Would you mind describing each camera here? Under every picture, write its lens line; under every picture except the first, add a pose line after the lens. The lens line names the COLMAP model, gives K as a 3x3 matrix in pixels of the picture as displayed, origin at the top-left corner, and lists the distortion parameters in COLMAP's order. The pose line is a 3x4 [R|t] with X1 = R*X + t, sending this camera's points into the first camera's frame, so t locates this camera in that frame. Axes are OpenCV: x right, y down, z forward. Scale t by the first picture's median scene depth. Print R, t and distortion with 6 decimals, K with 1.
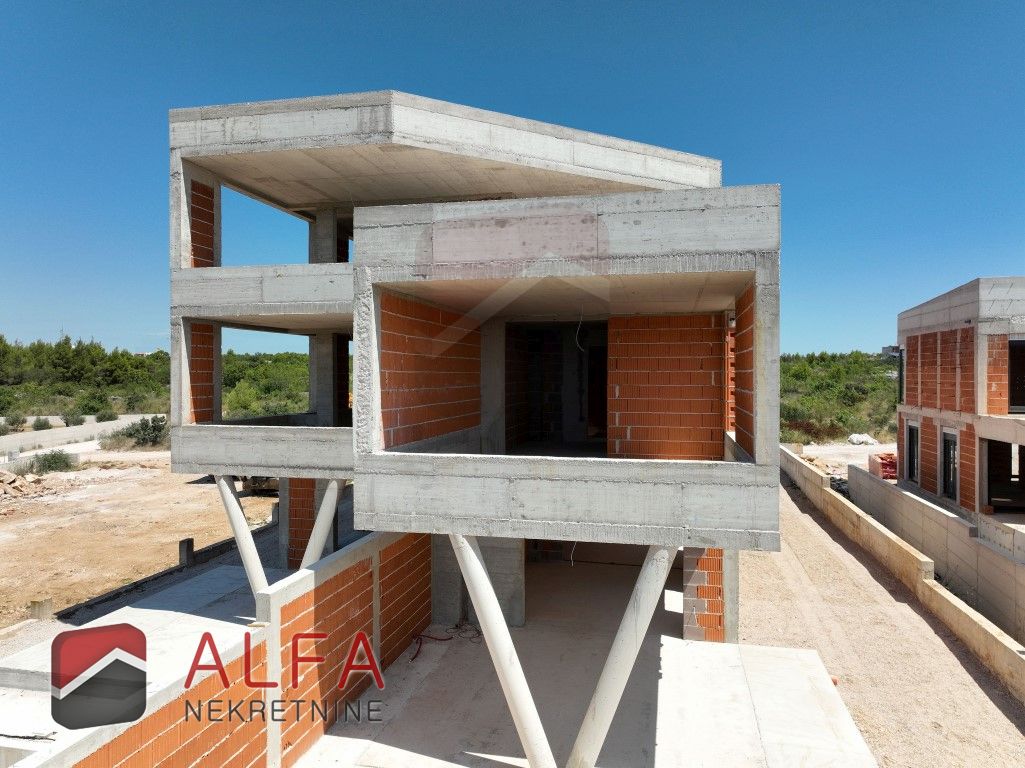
lens RADIAL K [[721.7, 0, 514.4], [0, 721.7, 381.1], [0, 0, 1]] dist [0.001598, 0.010891]
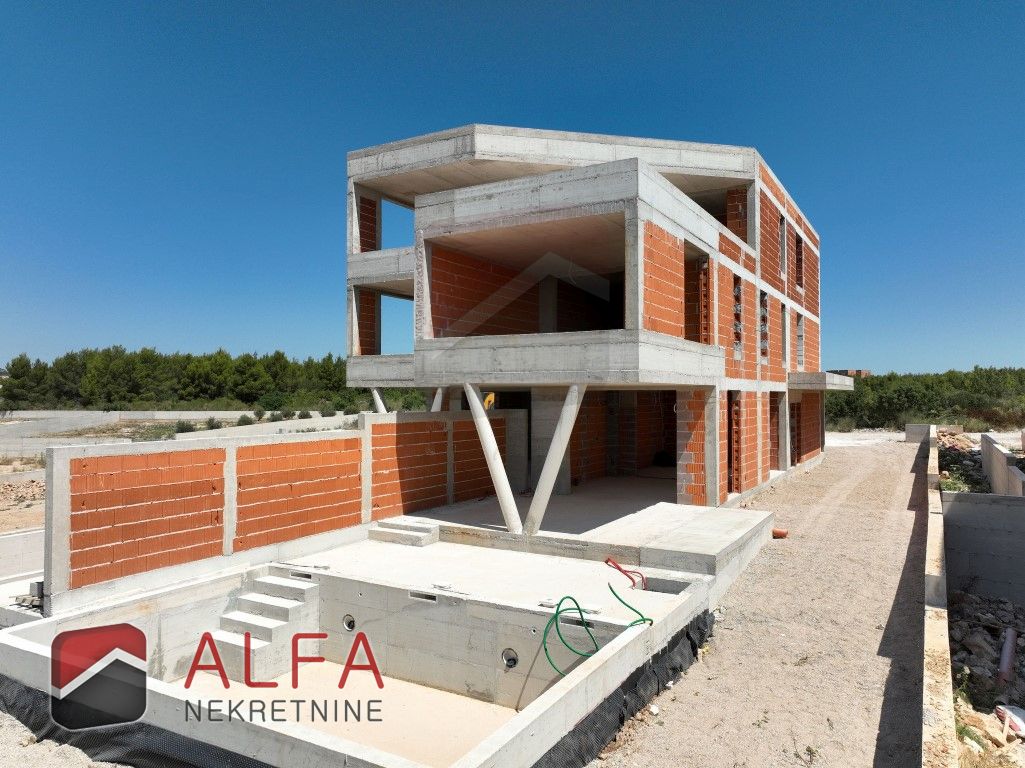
lens RADIAL K [[721.7, 0, 514.4], [0, 721.7, 381.1], [0, 0, 1]] dist [0.001598, 0.010891]
pose [[0.951877, -0.005973, -0.306423, 0.339919], [-0.002723, 0.999606, -0.027945, 0.159094], [0.306470, 0.027434, 0.951485, -0.355212]]
